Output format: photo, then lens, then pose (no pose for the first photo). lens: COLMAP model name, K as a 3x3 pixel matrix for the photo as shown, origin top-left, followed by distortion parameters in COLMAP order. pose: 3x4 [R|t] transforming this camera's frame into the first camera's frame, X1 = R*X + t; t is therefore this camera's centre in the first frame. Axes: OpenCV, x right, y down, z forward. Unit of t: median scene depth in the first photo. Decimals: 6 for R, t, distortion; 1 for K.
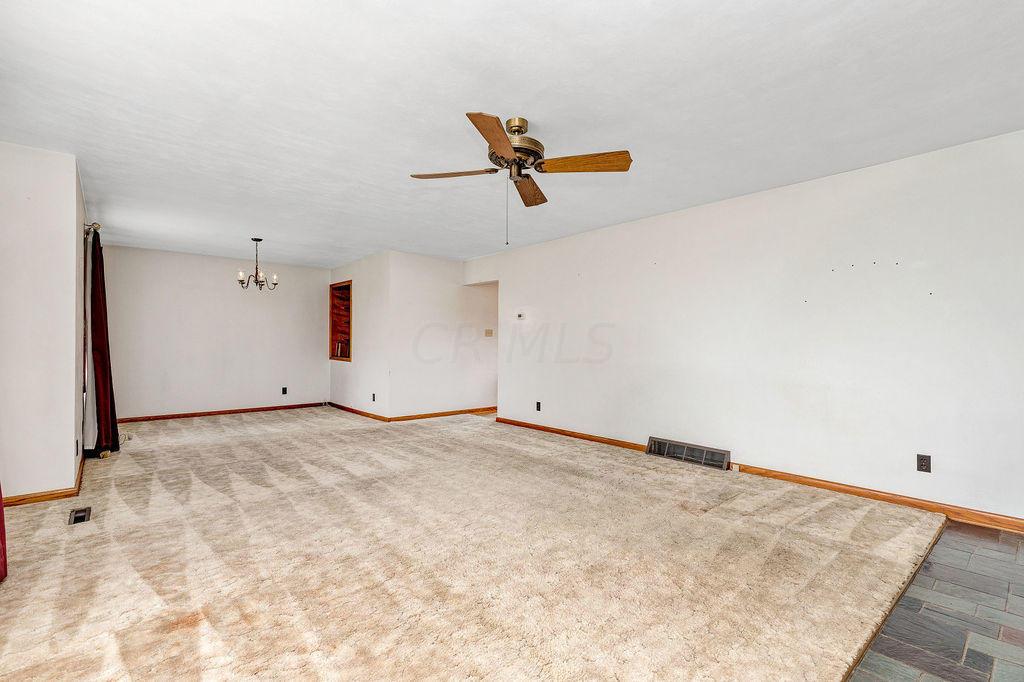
lens RADIAL K [[461.7, 0, 507.5], [0, 461.7, 344.3], [0, 0, 1]] dist [0.018729, -0.000220]
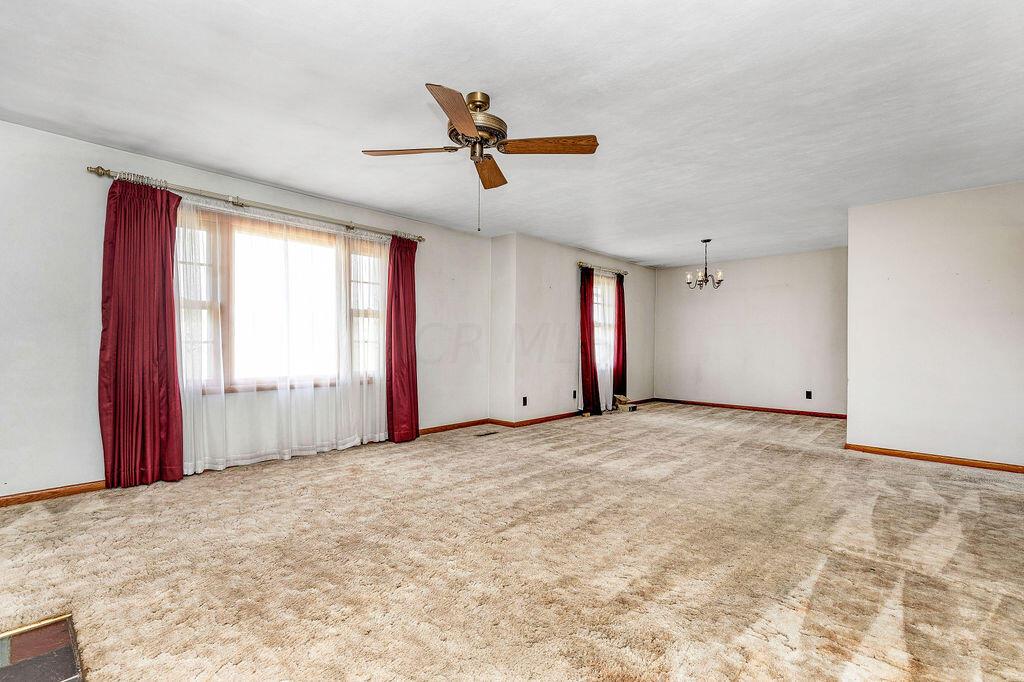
lens RADIAL K [[461.7, 0, 507.5], [0, 461.7, 344.3], [0, 0, 1]] dist [0.018729, -0.000220]
pose [[0.104945, -0.002899, -0.994474, 0.540677], [-0.001305, 0.999994, -0.003053, 0.012140], [0.994477, 0.001618, 0.104941, 0.543690]]
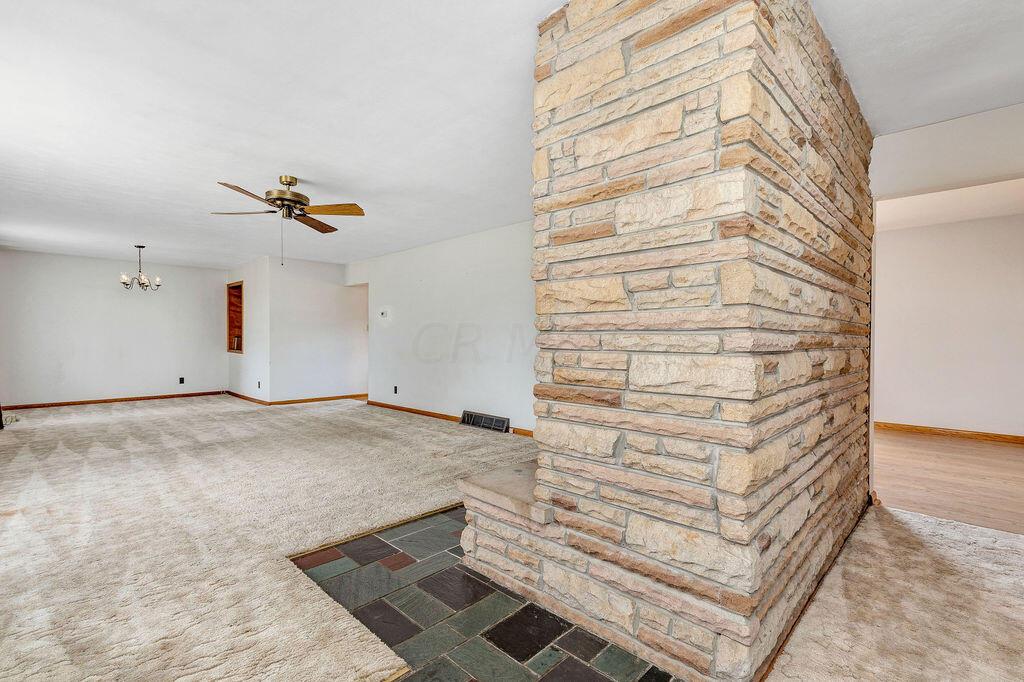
lens RADIAL K [[459.6, 0, 499.4], [0, 459.6, 336.1], [0, 0, 1]] dist [0.012277, 0.001038]
pose [[0.997053, -0.002903, 0.076661, 0.312757], [0.003250, 0.999985, -0.004394, 0.003985], [-0.076647, 0.004630, 0.997048, -0.255188]]
